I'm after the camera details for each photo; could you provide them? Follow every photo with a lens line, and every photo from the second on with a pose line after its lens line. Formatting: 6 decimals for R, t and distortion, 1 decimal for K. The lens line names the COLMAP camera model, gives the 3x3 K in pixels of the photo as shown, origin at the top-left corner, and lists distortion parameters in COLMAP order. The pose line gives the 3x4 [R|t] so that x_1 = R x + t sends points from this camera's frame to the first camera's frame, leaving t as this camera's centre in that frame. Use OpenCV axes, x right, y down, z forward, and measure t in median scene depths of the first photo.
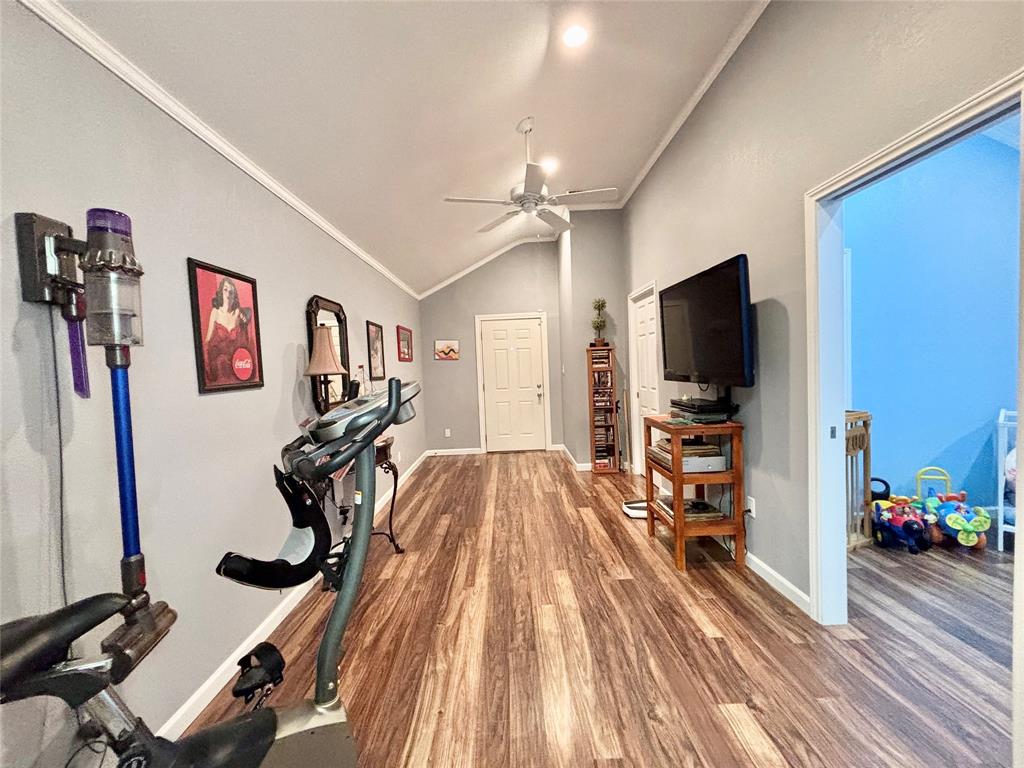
lens RADIAL K [[414.1, 0, 508.4], [0, 414.1, 386.6], [0, 0, 1]] dist [-0.001525, -0.000302]
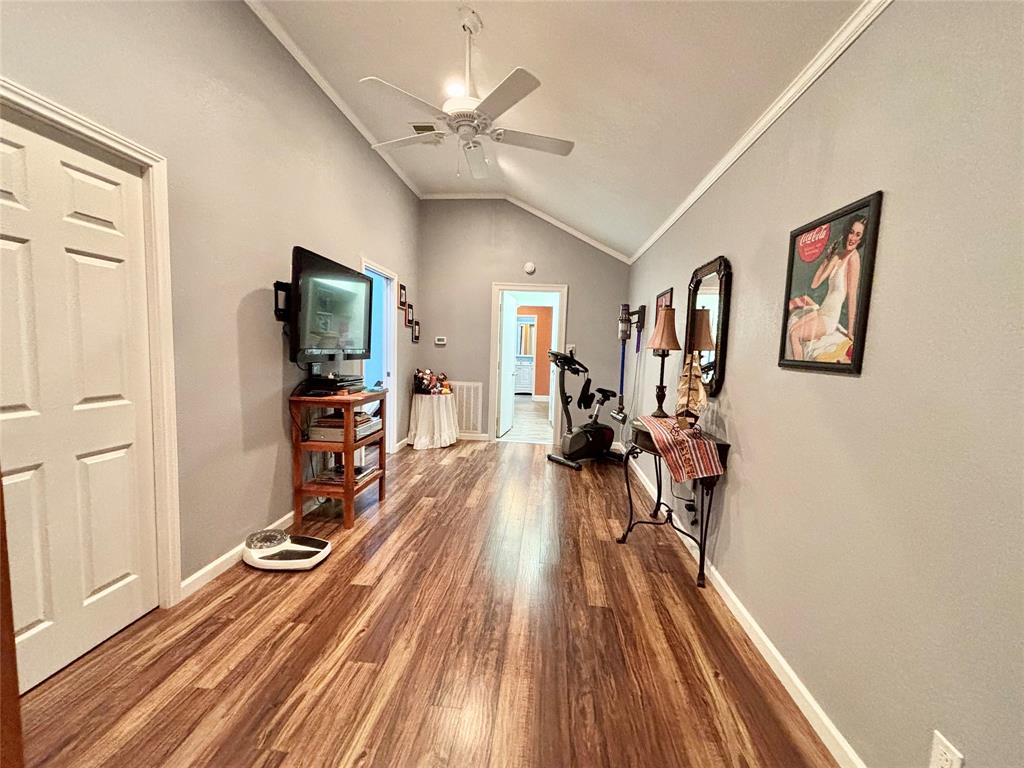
lens RADIAL K [[418.4, 0, 508.8], [0, 418.4, 384.3], [0, 0, 1]] dist [0.000124, -0.000454]
pose [[-0.994915, 0.001357, 0.100710, -0.067492], [0.014258, 0.991736, 0.127499, -0.047787], [-0.099705, 0.128286, -0.986712, 1.212663]]
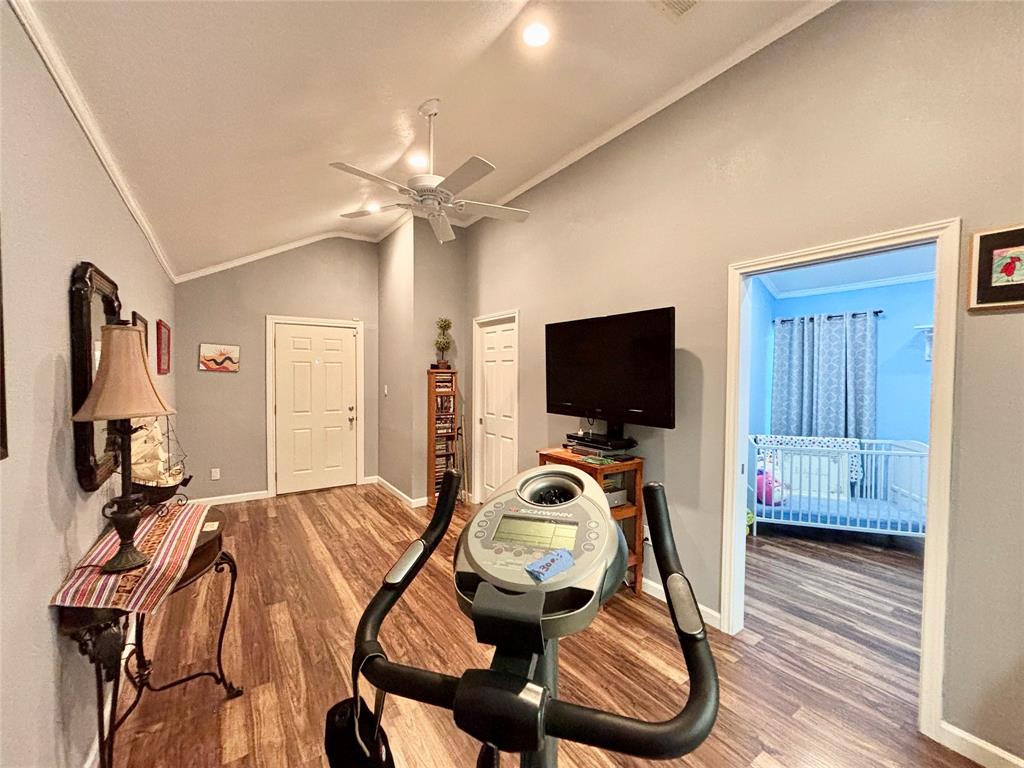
lens RADIAL K [[418.4, 0, 508.8], [0, 418.4, 384.3], [0, 0, 1]] dist [0.000124, -0.000454]
pose [[0.827775, 0.033160, 0.560079, -0.183446], [-0.015207, 0.999211, -0.036684, -0.031512], [-0.560853, 0.021849, 0.827627, 0.152203]]
